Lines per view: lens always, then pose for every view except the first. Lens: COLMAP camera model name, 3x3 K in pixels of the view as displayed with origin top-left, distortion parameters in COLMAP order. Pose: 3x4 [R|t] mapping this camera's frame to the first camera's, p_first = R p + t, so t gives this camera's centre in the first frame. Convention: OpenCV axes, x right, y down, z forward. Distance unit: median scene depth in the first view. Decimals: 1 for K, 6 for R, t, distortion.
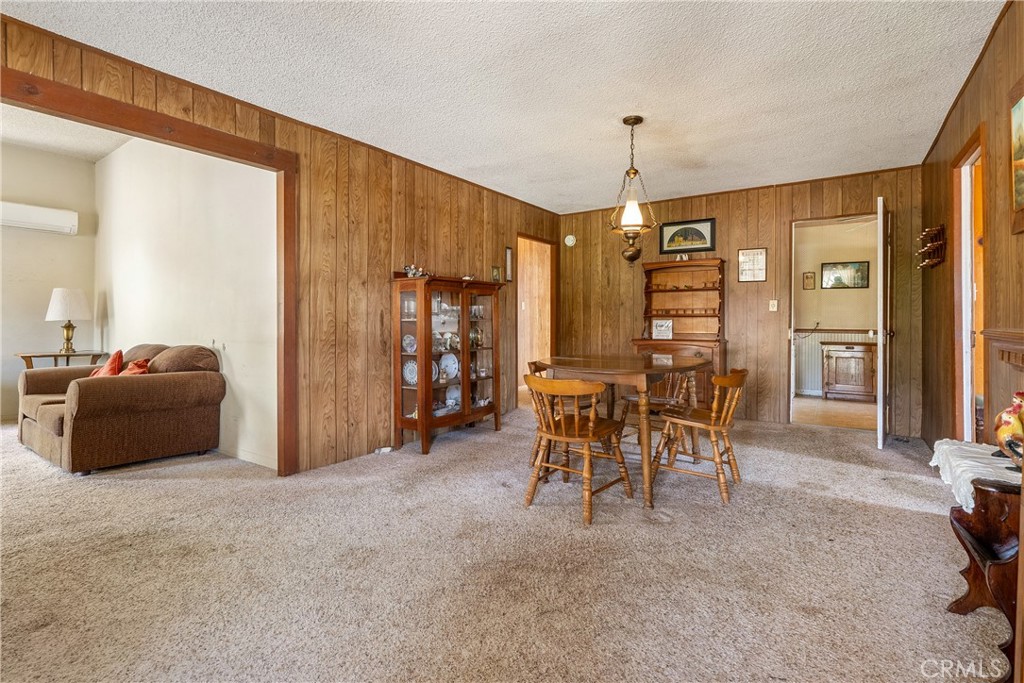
lens RADIAL K [[471.6, 0, 501.3], [0, 471.6, 320.4], [0, 0, 1]] dist [0.000148, 0.000307]
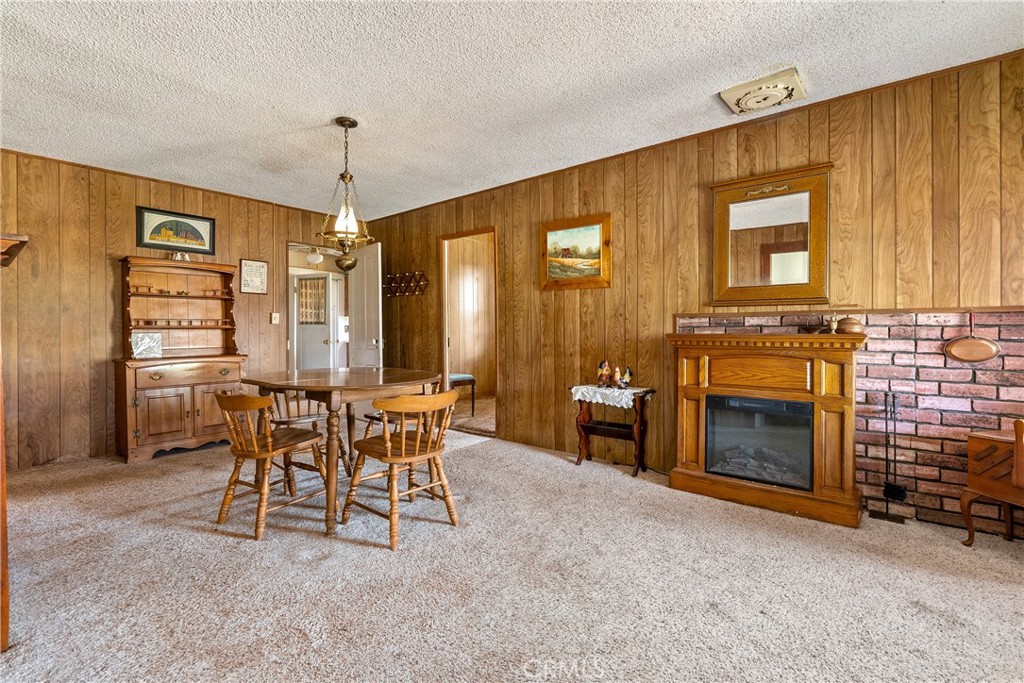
lens RADIAL K [[471.6, 0, 512.4], [0, 471.6, 334.8], [0, 0, 1]] dist [0.000148, 0.000307]
pose [[0.078410, -0.013720, 0.996827, -0.398748], [0.004516, 0.999900, 0.013407, -0.005887], [-0.996911, 0.003451, 0.078464, 0.363700]]
